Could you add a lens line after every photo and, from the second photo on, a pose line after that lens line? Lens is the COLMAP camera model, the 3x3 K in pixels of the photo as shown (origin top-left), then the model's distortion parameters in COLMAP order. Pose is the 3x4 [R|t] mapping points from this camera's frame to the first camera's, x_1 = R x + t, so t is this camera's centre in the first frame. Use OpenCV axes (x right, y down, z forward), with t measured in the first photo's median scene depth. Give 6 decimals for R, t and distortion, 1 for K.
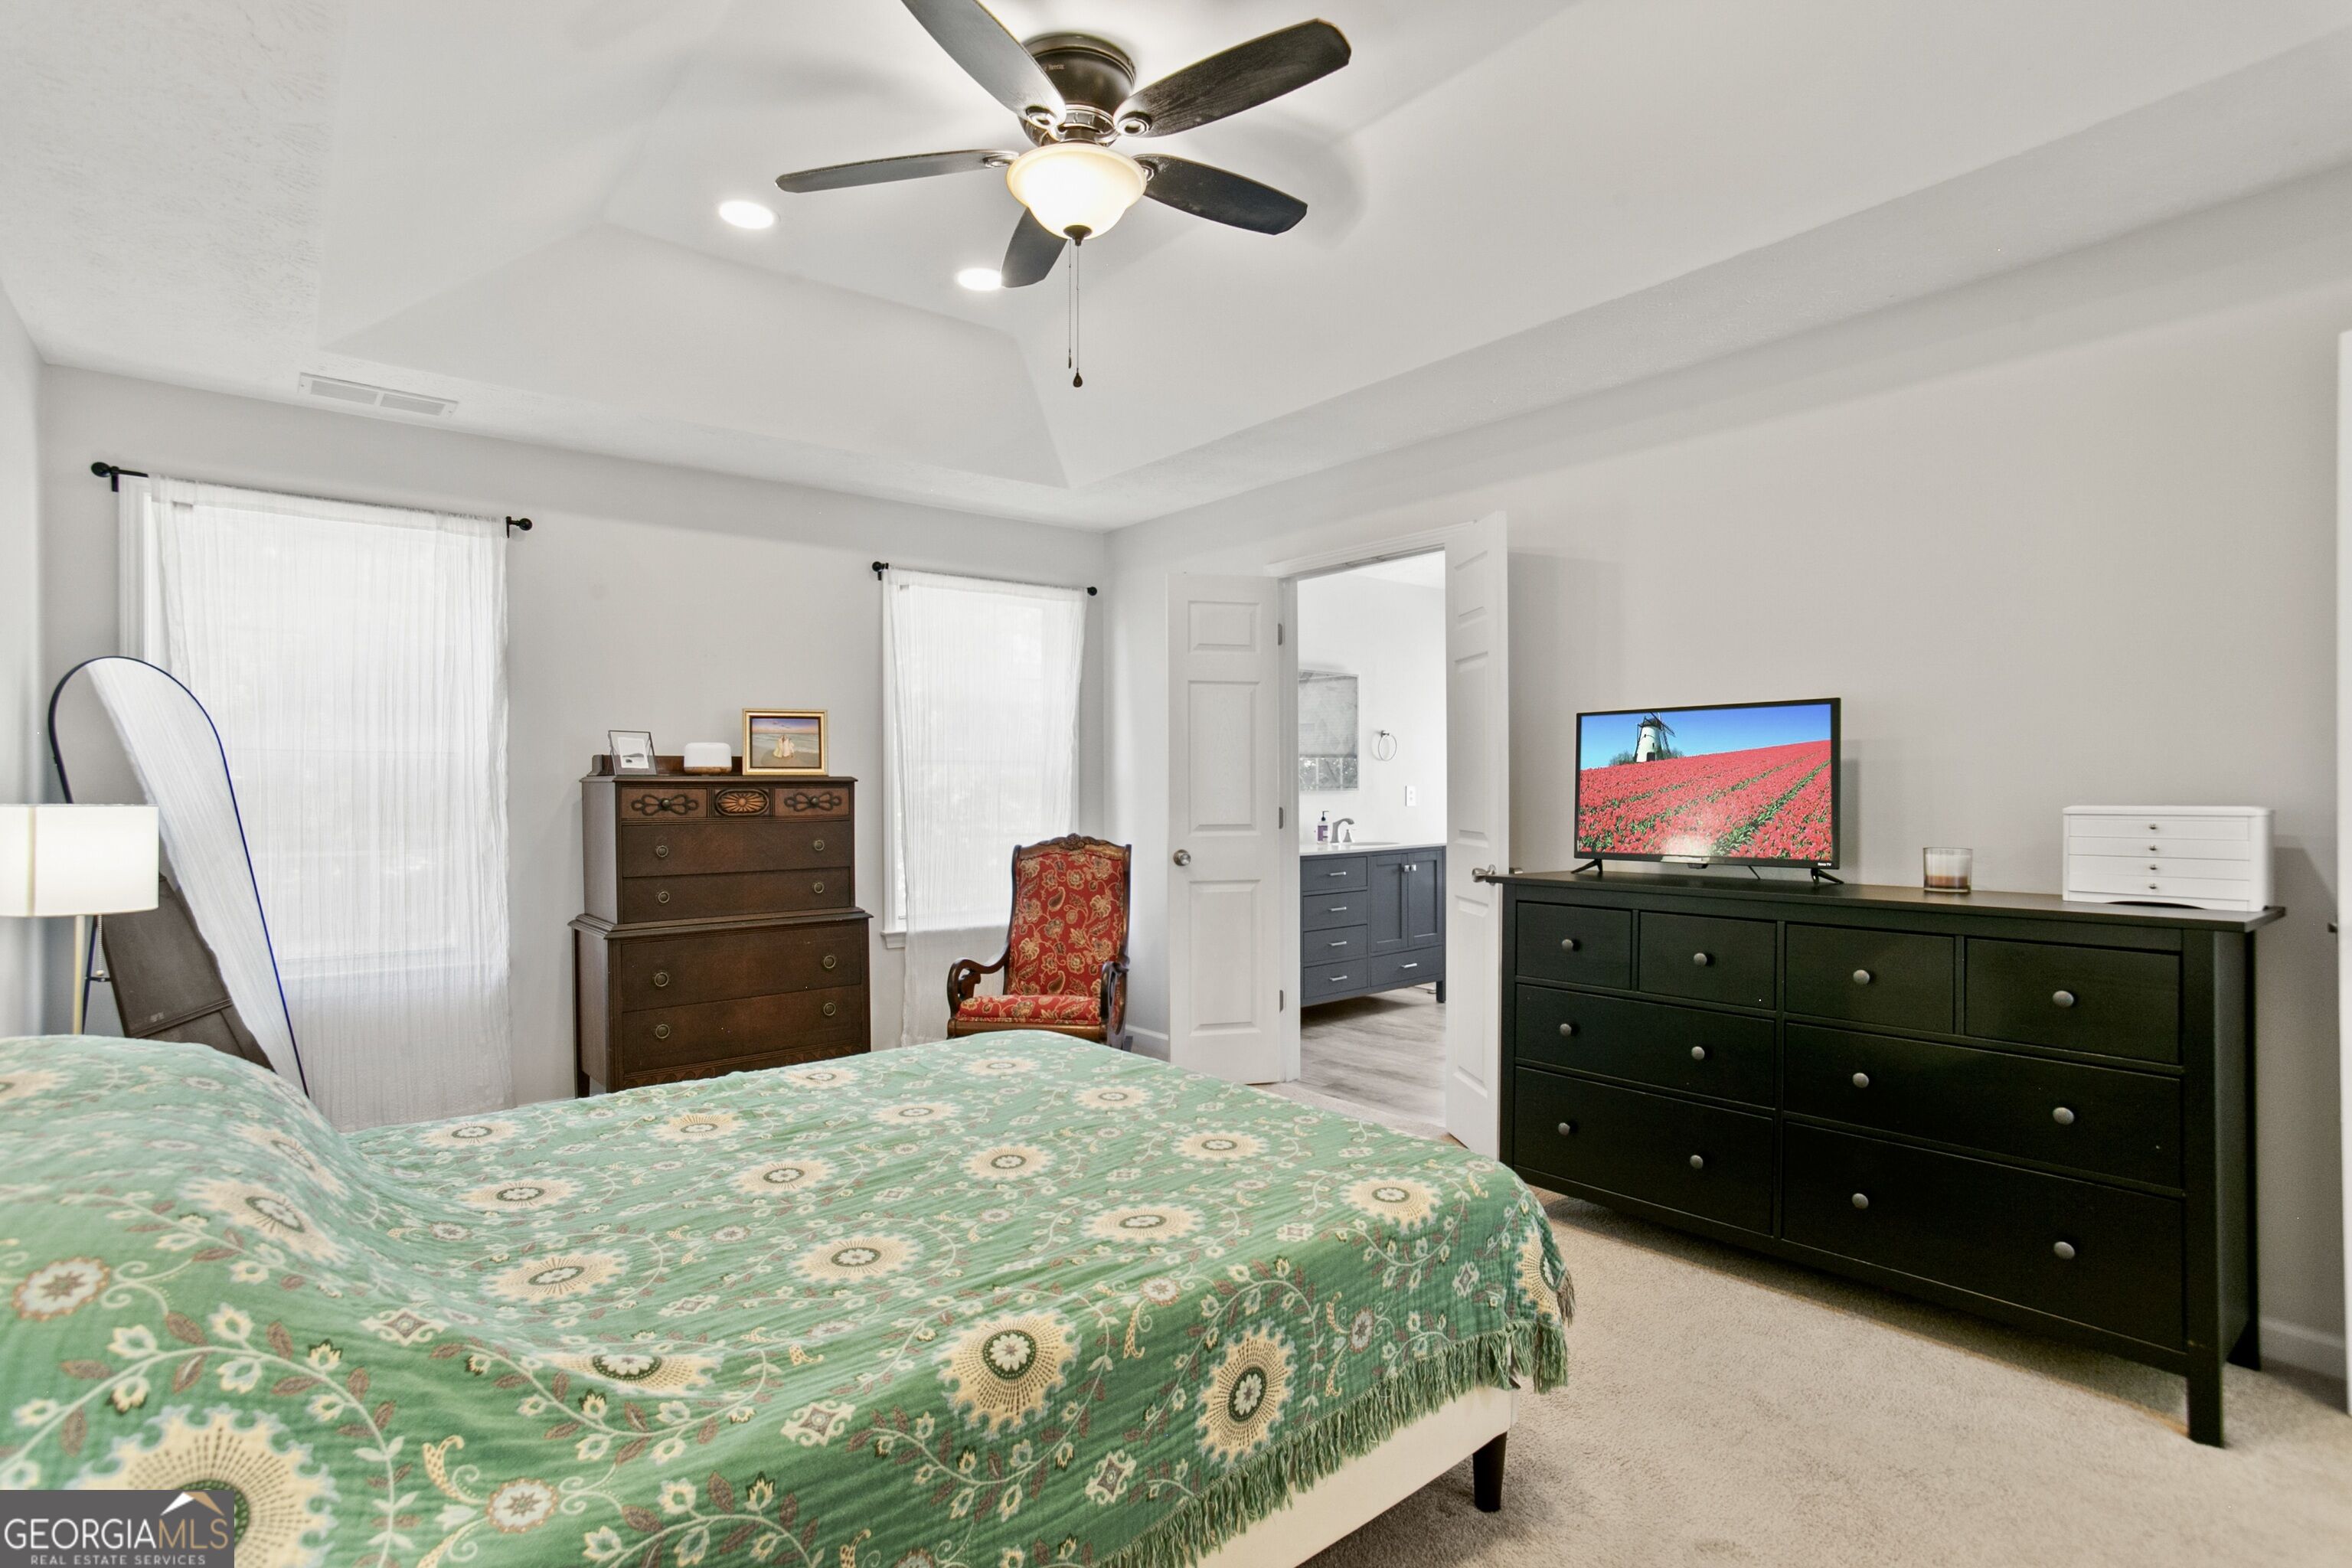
lens RADIAL K [[1145.6, 0, 1175.6], [0, 1145.6, 790.4], [0, 0, 1]] dist [-0.065706, 0.044563]
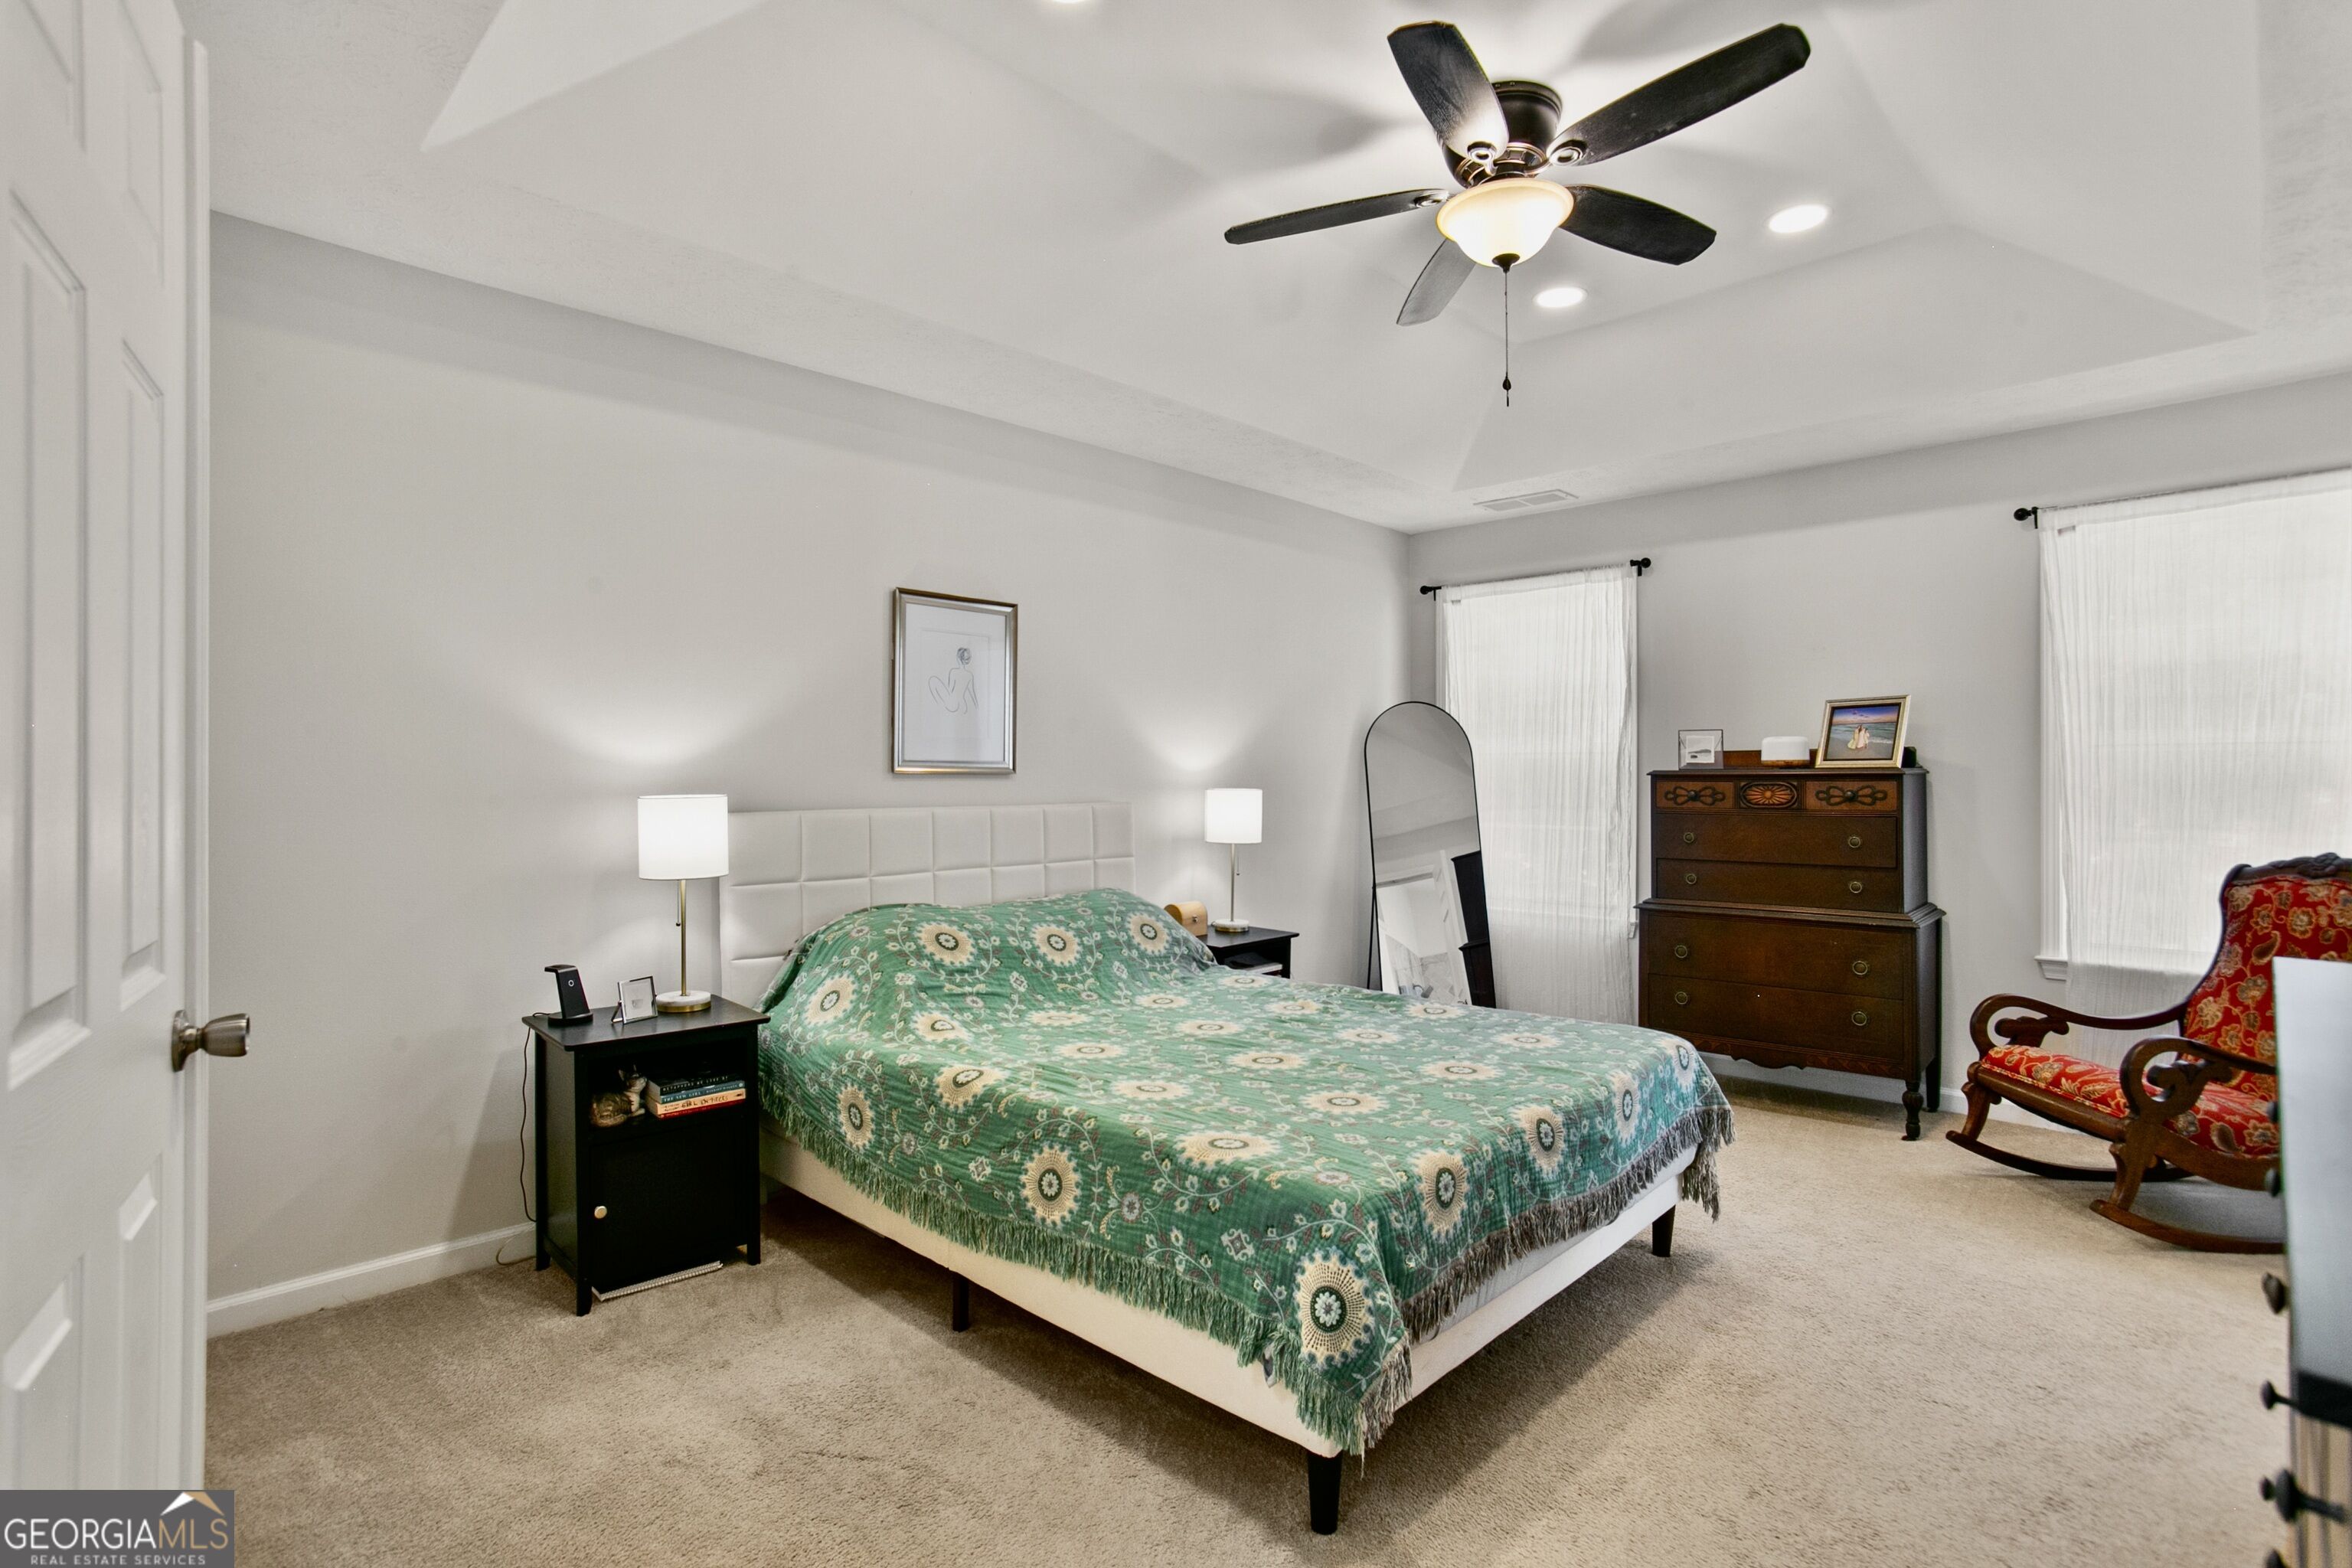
lens RADIAL K [[1145.6, 0, 1175.6], [0, 1145.6, 790.4], [0, 0, 1]] dist [-0.065706, 0.044563]
pose [[0.108462, 0.010283, -0.994047, 1.144628], [-0.000714, 0.999947, 0.010266, -0.007175], [0.994100, -0.000404, 0.108464, 0.719385]]
